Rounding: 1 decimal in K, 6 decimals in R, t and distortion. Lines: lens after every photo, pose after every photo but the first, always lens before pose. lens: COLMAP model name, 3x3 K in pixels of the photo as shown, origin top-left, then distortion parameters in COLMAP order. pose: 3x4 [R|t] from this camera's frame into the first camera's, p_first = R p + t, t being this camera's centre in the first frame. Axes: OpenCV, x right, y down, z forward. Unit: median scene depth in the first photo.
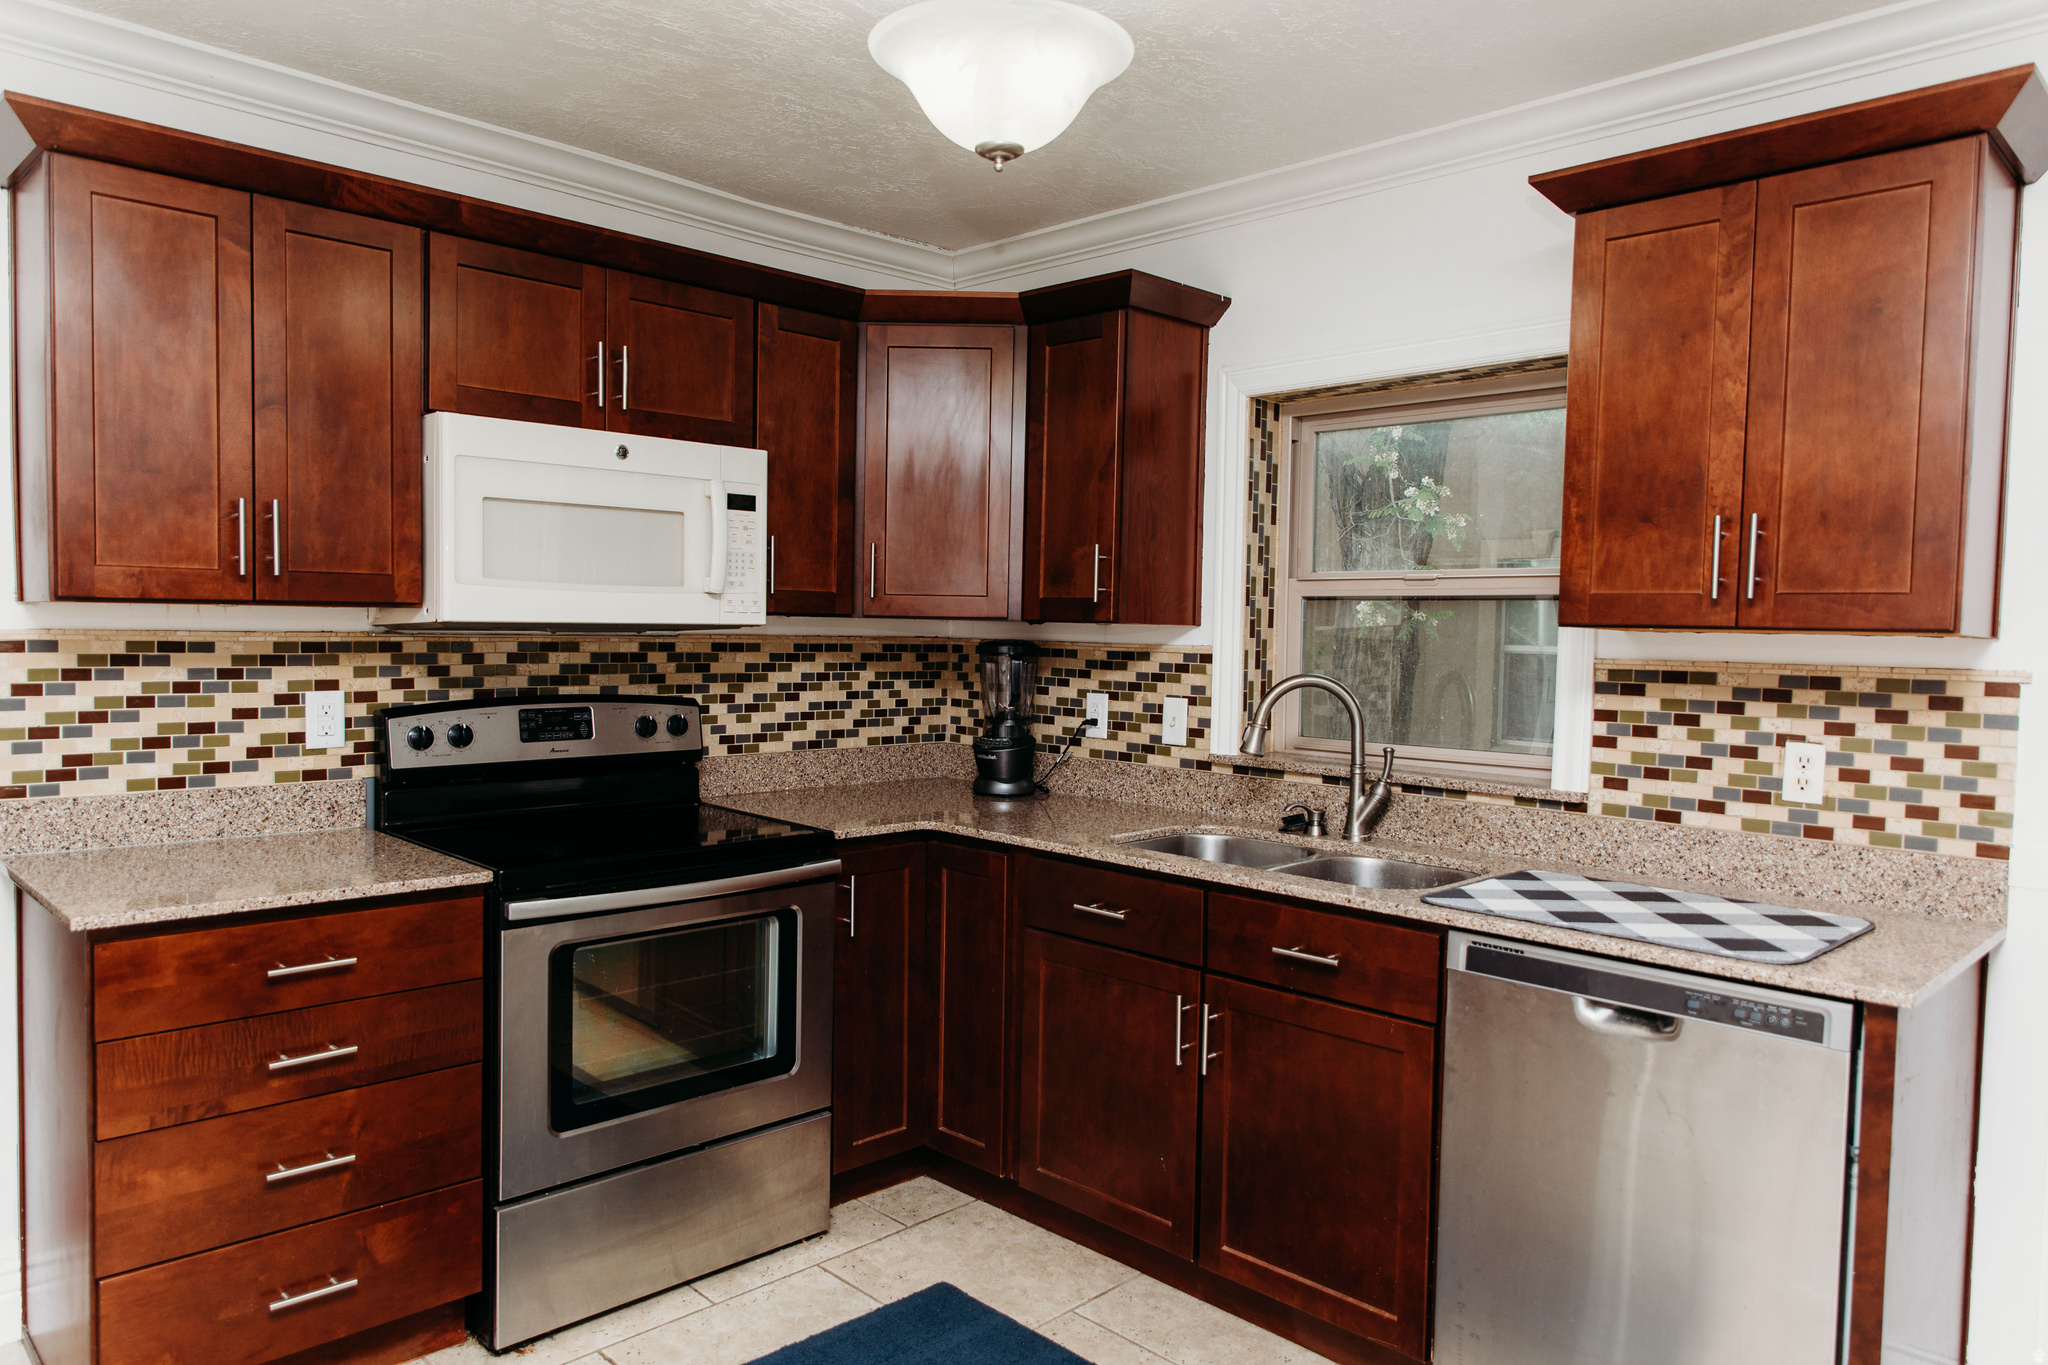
lens RADIAL K [[1365.1, 0, 1024.0], [0, 1365.1, 682.5], [0, 0, 1]] dist [-0.005679, -0.000002]
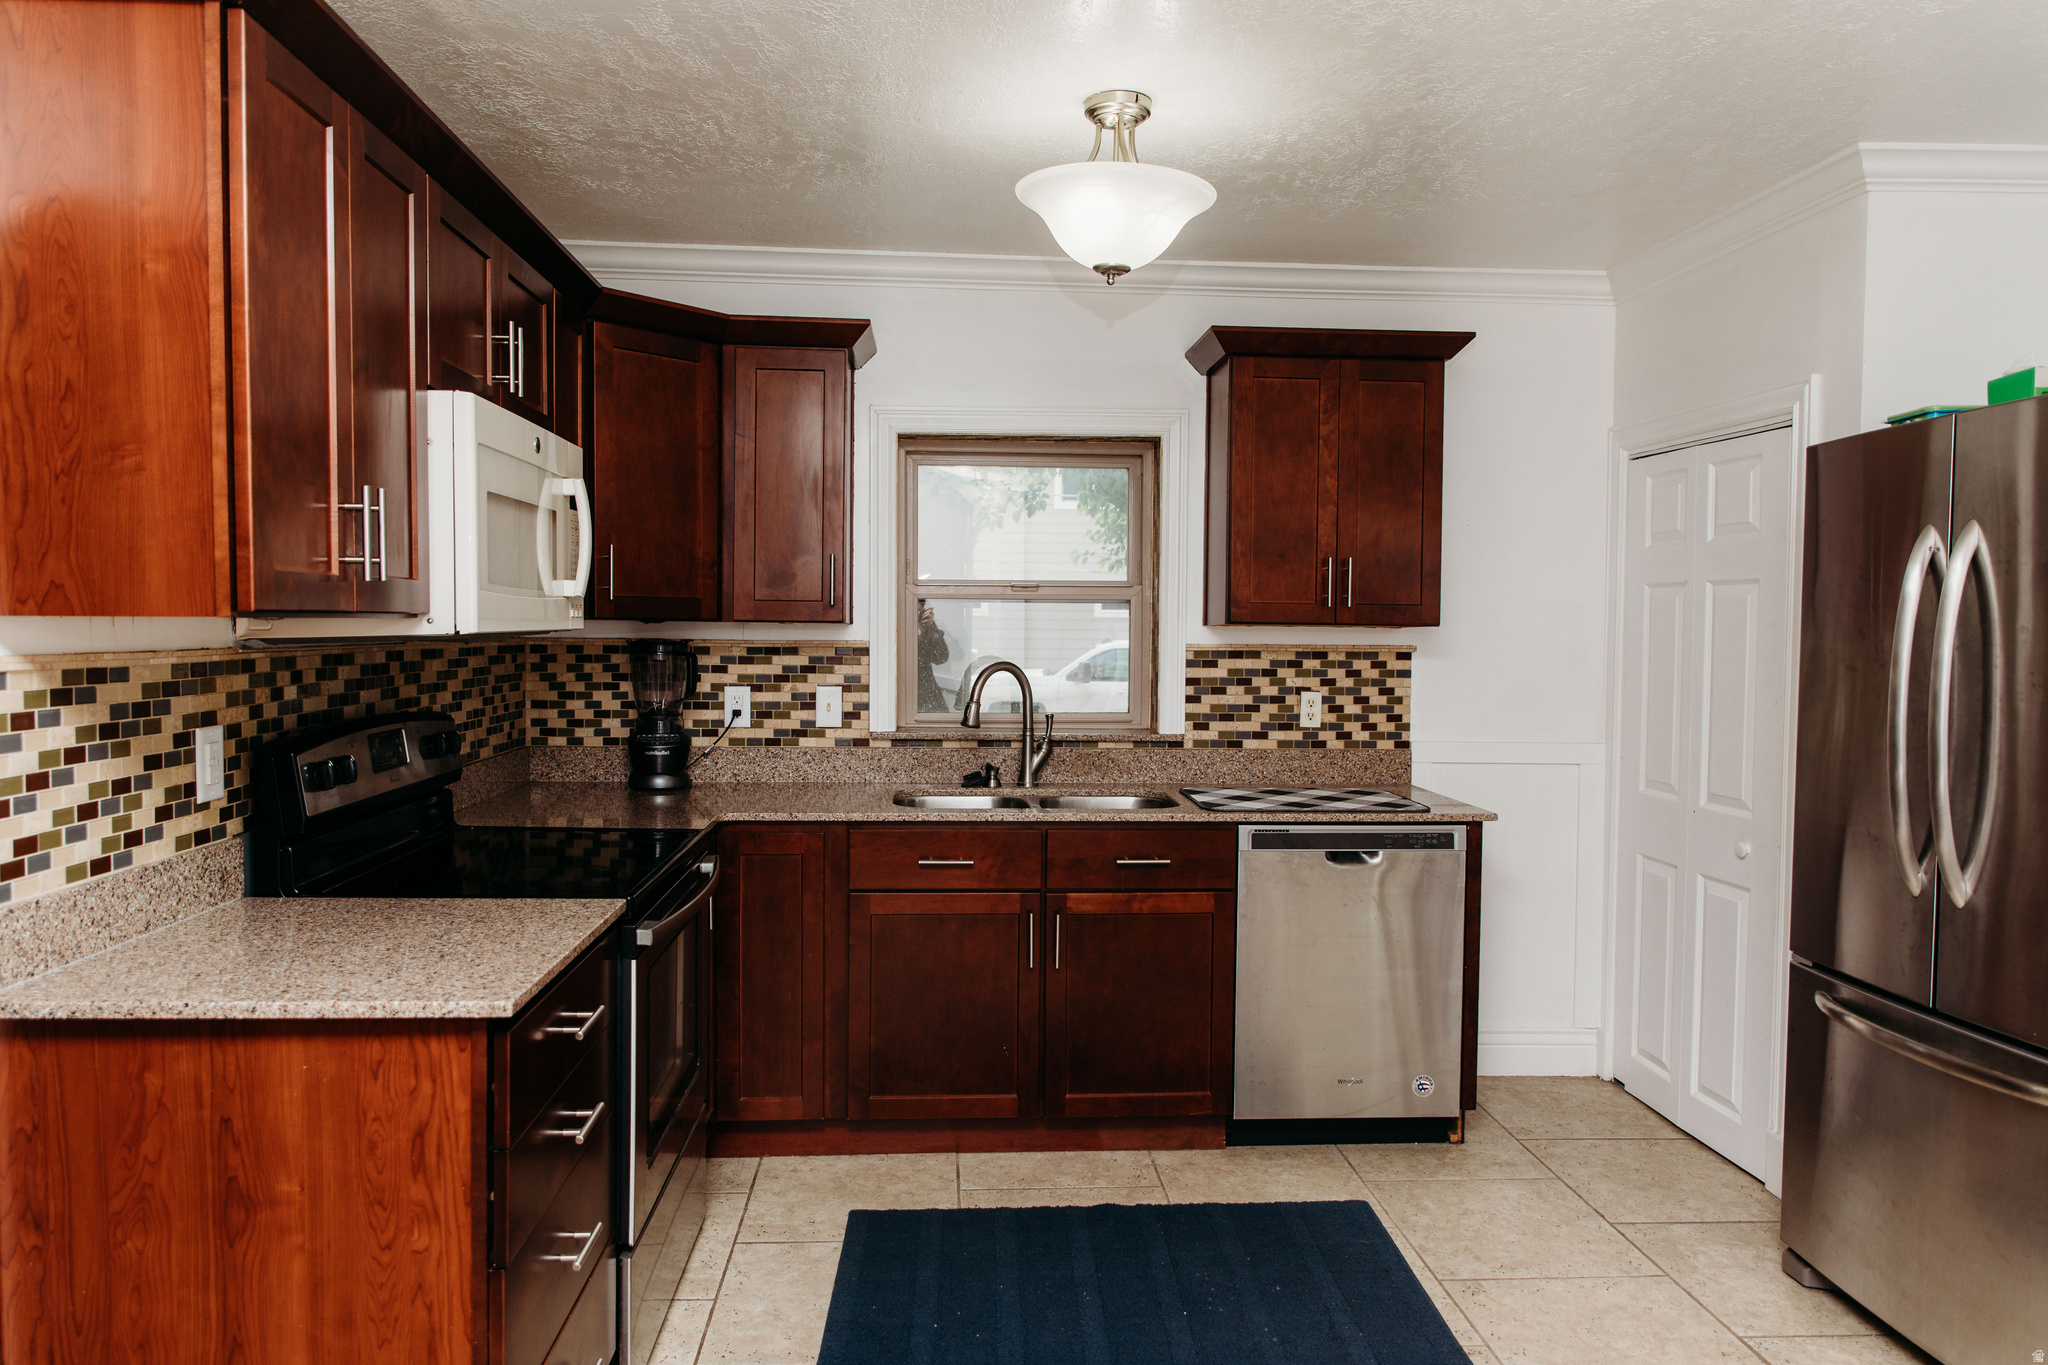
lens RADIAL K [[1365.1, 0, 1024.0], [0, 1365.1, 682.5], [0, 0, 1]] dist [-0.005679, -0.000002]
pose [[0.648510, -0.045546, 0.759843, -0.855000], [0.034820, 0.998938, 0.030159, -0.027341], [-0.760410, 0.006900, 0.649407, 0.165972]]
